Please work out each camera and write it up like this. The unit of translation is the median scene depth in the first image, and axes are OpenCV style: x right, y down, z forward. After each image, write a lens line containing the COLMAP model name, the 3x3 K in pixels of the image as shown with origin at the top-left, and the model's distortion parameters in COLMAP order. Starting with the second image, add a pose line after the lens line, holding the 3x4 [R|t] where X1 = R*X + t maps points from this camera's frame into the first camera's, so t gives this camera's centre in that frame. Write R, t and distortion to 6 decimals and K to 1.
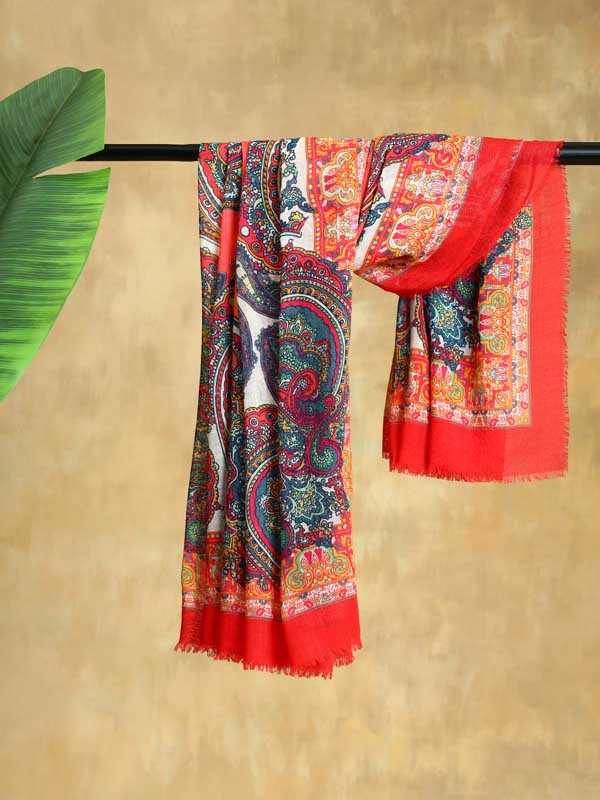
lens RADIAL K [[2242.1, 0, 338.8], [0, 2242.1, 399.4], [0, 0, 1]] dist [-0.010319, 0.082525]
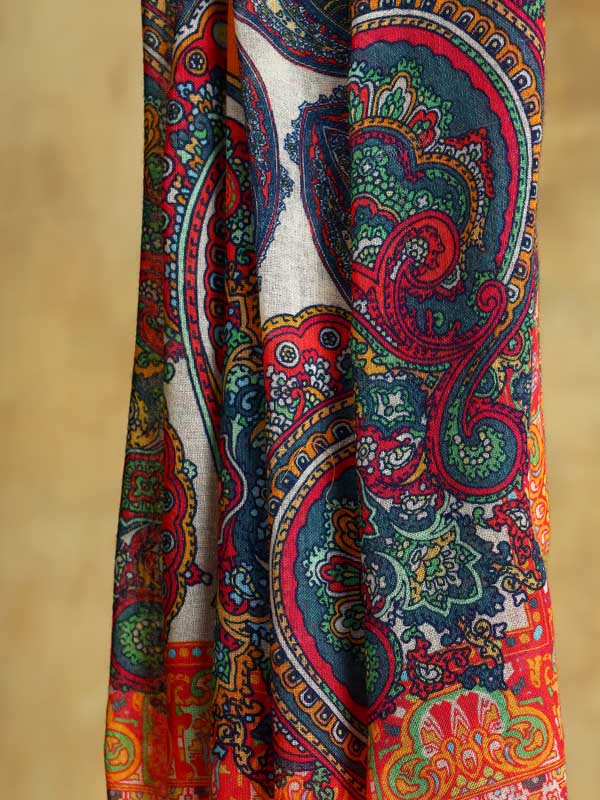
lens RADIAL K [[2819.8, 0, 300.0], [0, 2819.8, 400.0], [0, 0, 1]] dist [-0.054291, -0.882617]
pose [[0.999807, -0.016670, -0.010358, -0.030953], [0.017390, 0.997121, 0.073801, -0.017013], [0.009098, -0.073967, 0.997219, 0.528214]]
